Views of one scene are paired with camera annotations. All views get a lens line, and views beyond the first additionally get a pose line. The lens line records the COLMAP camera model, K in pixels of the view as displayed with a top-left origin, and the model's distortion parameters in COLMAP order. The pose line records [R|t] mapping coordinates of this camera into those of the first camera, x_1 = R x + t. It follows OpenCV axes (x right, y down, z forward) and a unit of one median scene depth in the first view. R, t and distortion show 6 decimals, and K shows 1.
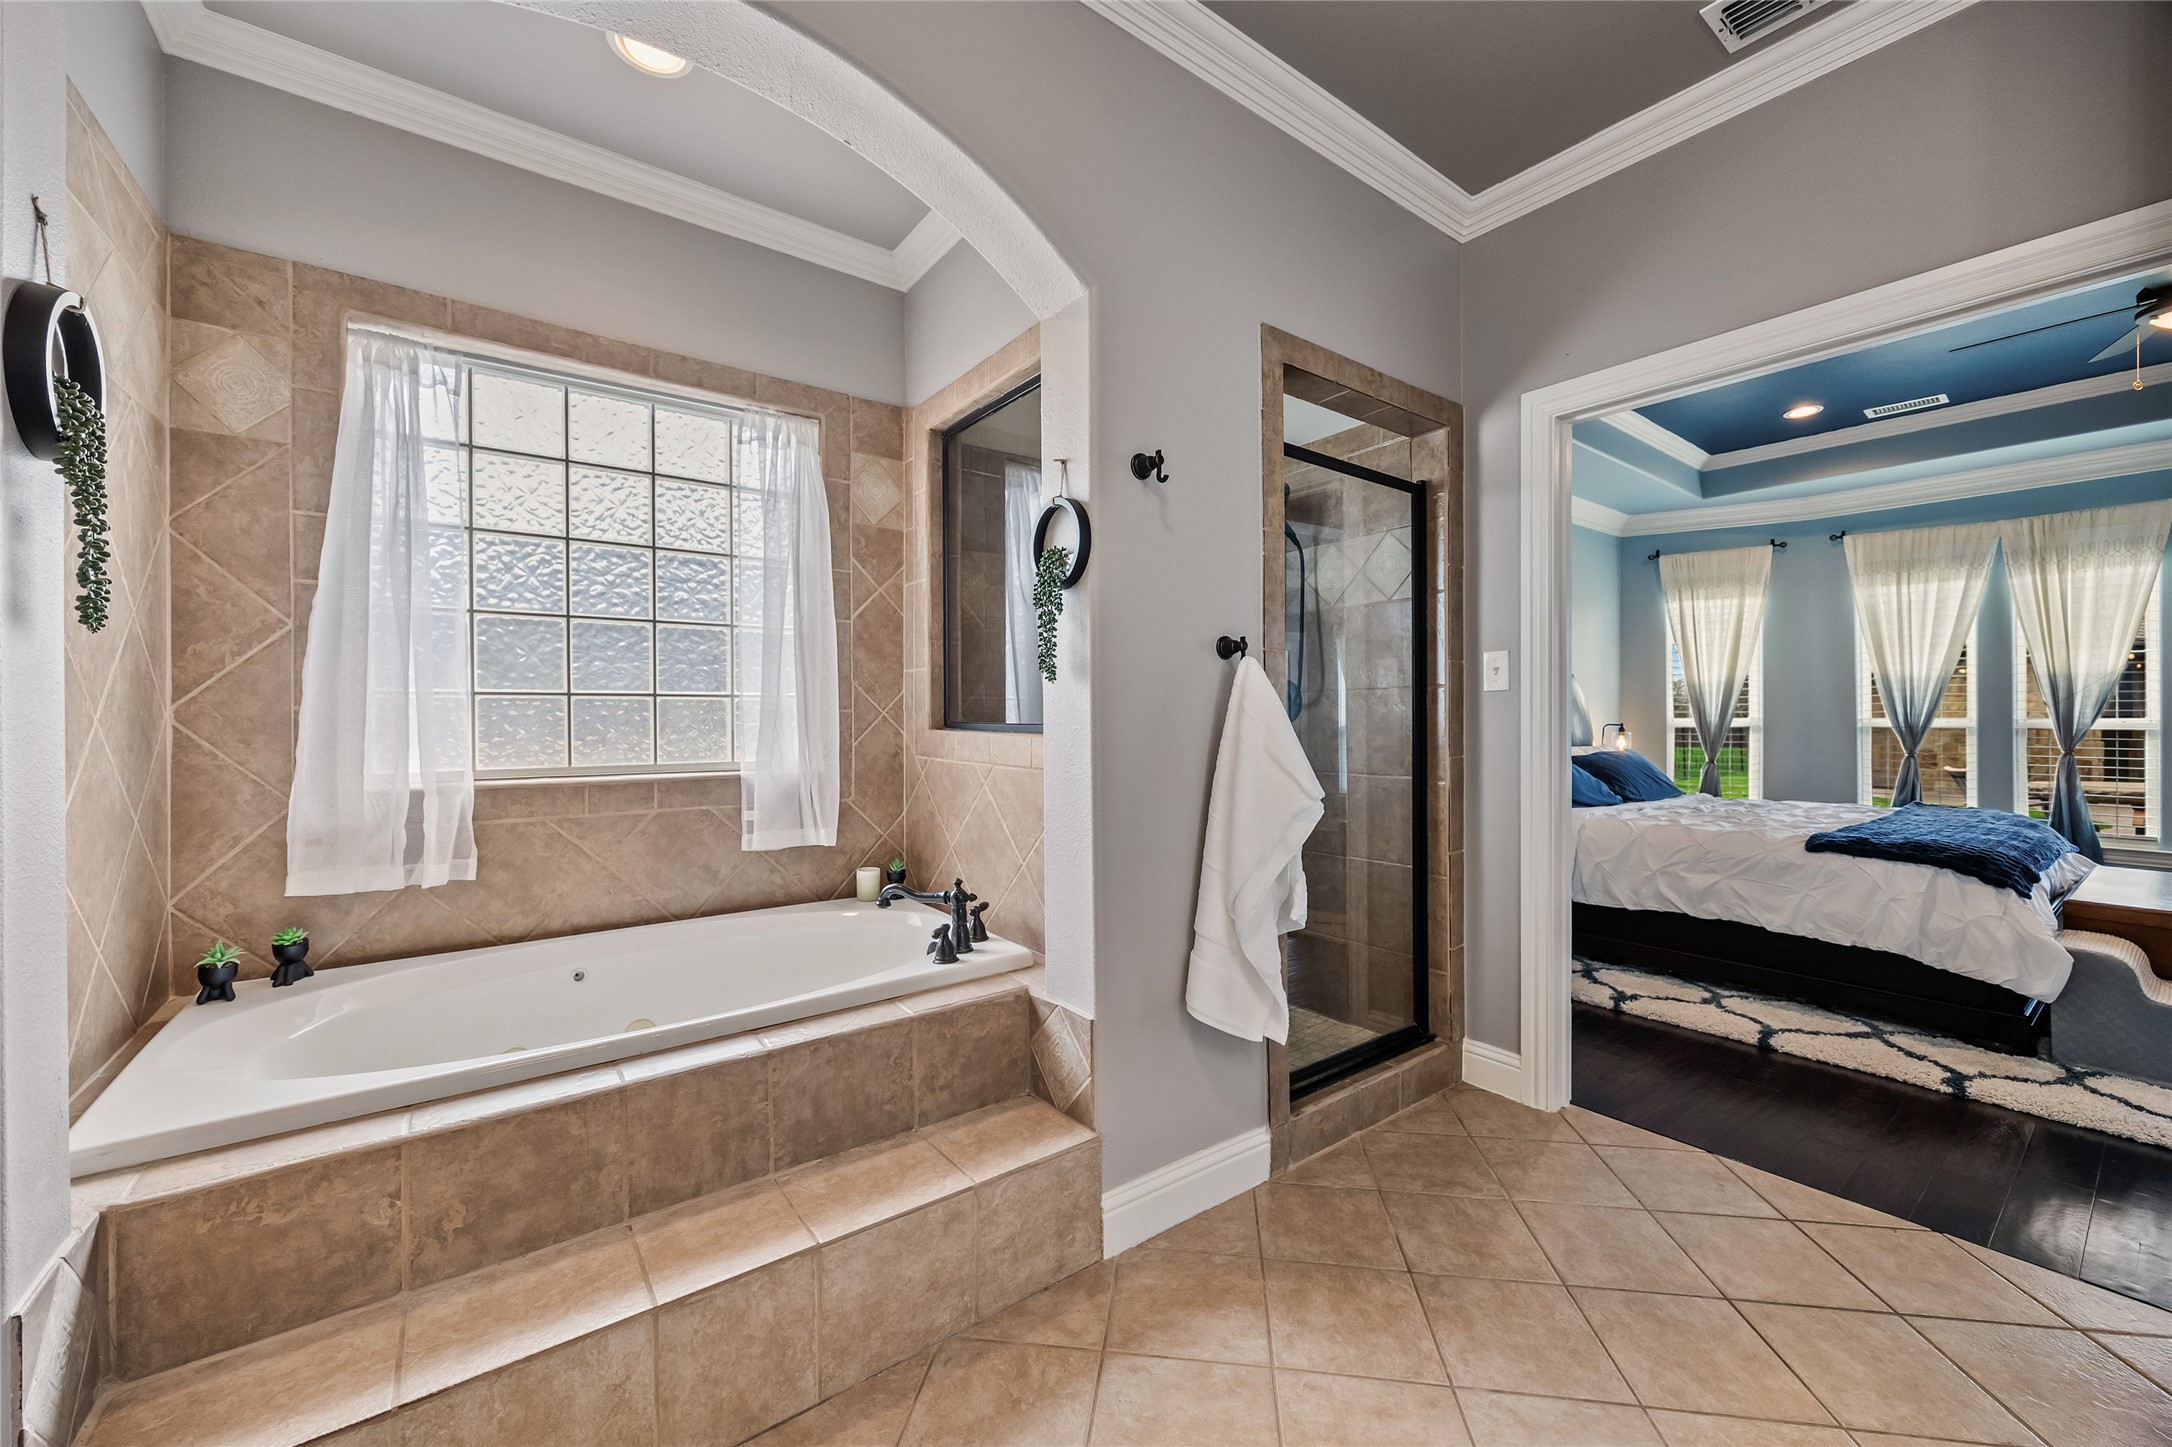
lens RADIAL K [[843.4, 0, 1093.2], [0, 843.4, 719.5], [0, 0, 1]] dist [0.002457, 0.001750]
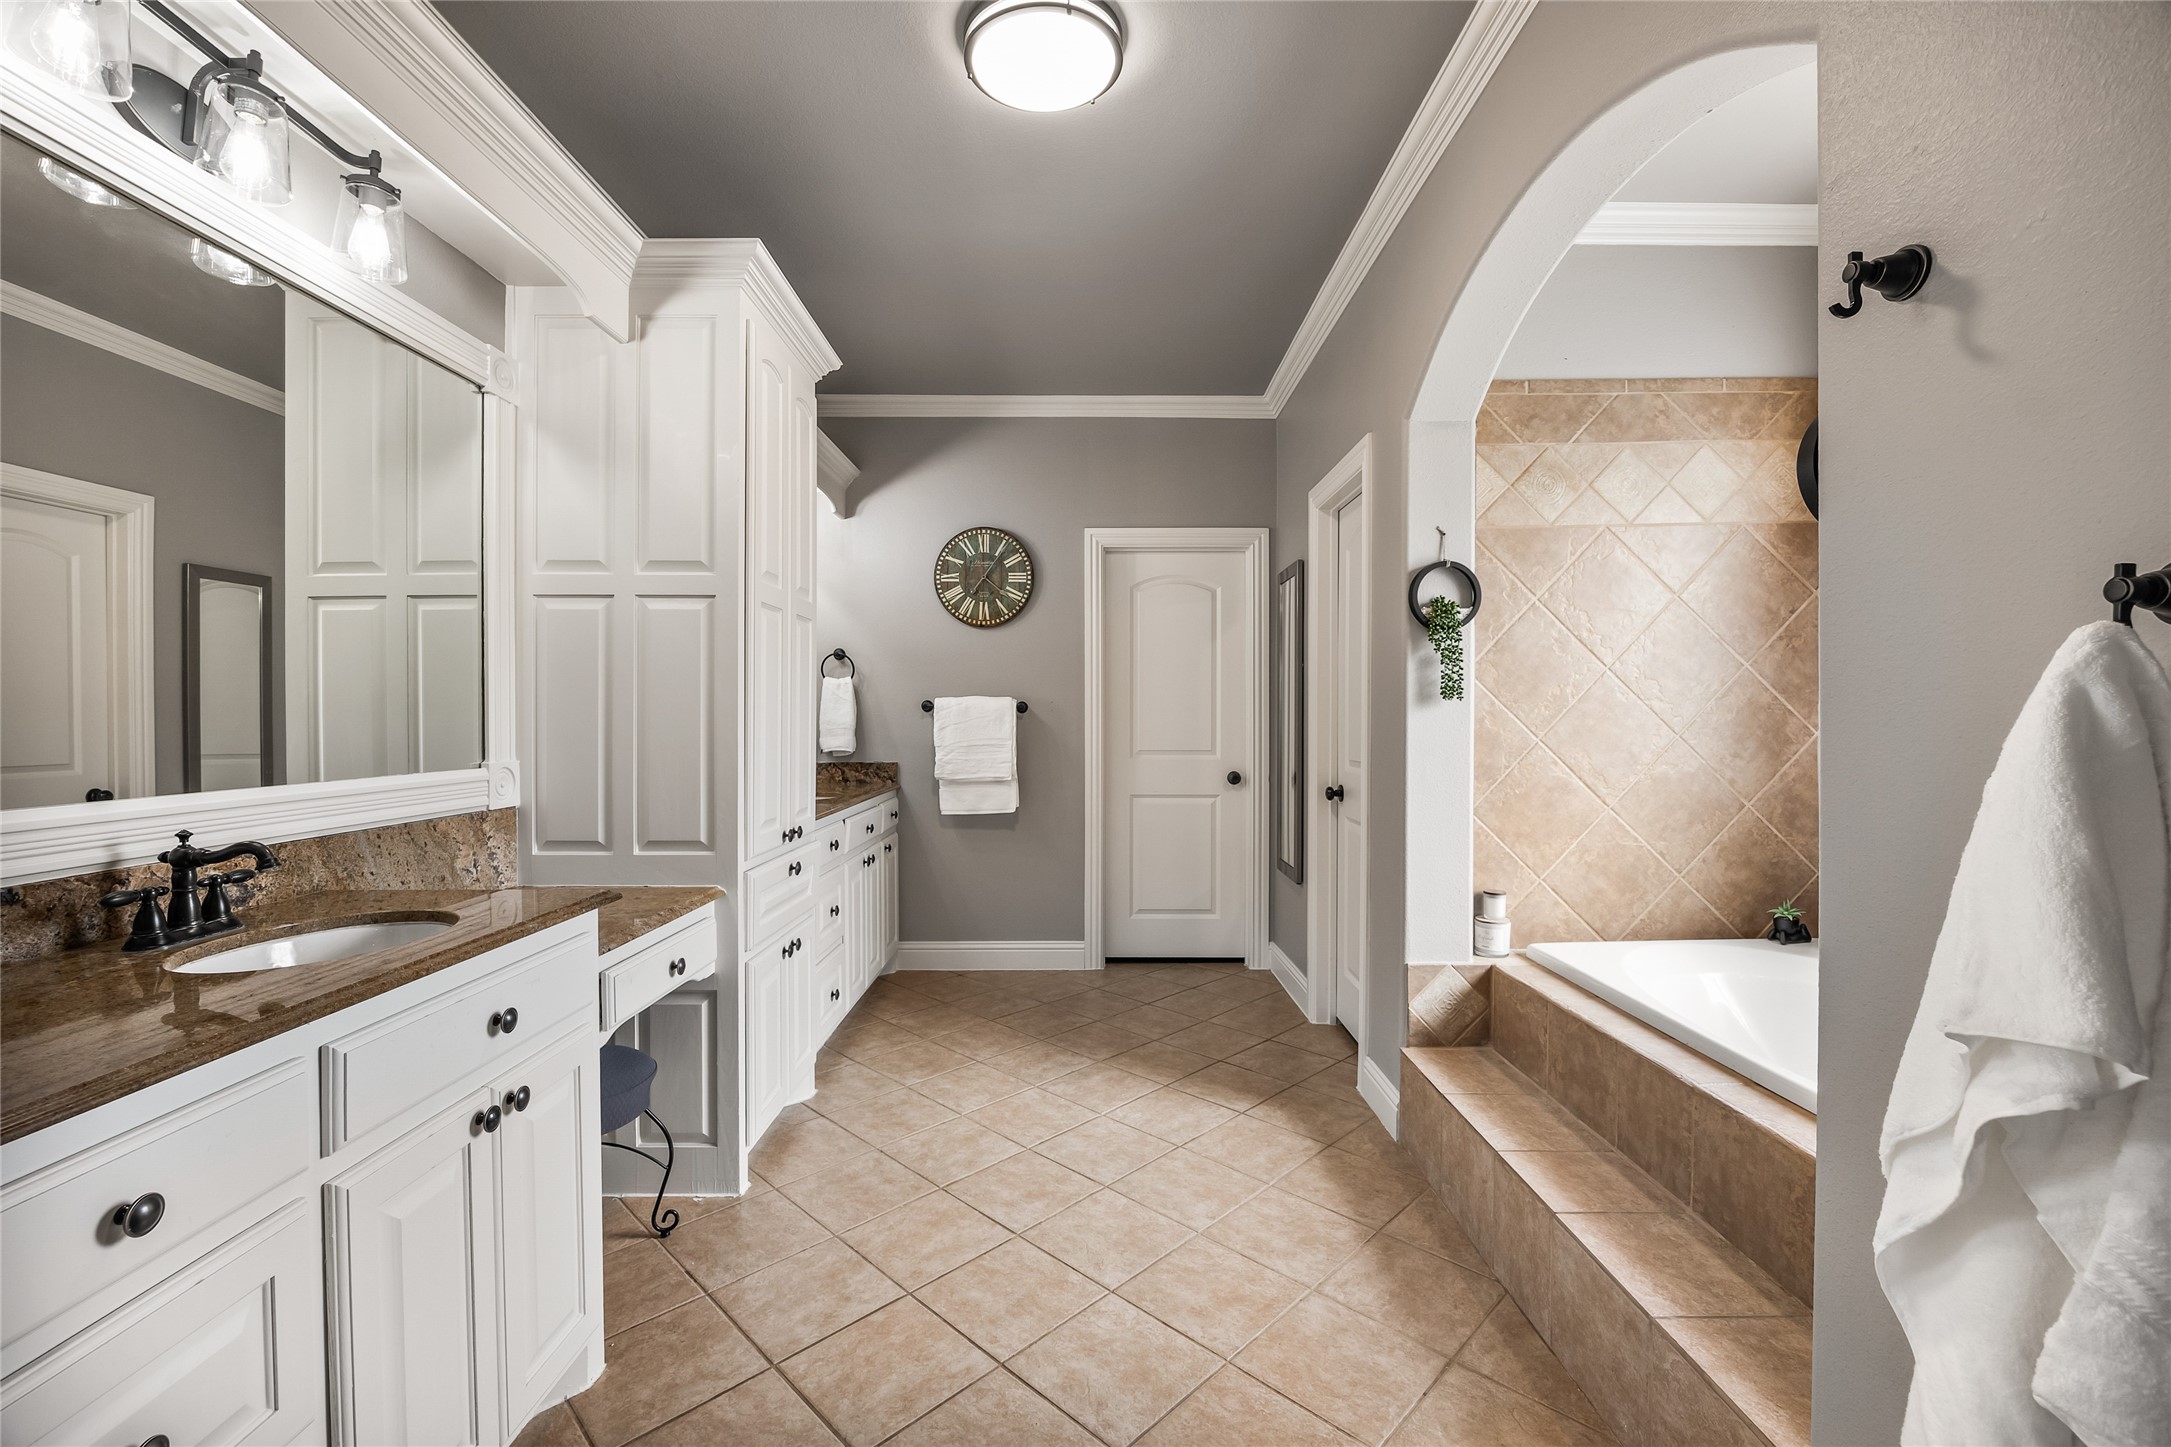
lens RADIAL K [[903.1, 0, 1077.7], [0, 903.1, 719.3], [0, 0, 1]] dist [-0.014478, 0.000659]
pose [[-0.608155, 0.011130, -0.793740, 0.918833], [0.003890, 0.999931, 0.011041, -0.052628], [0.793809, 0.003627, -0.608156, 1.110644]]
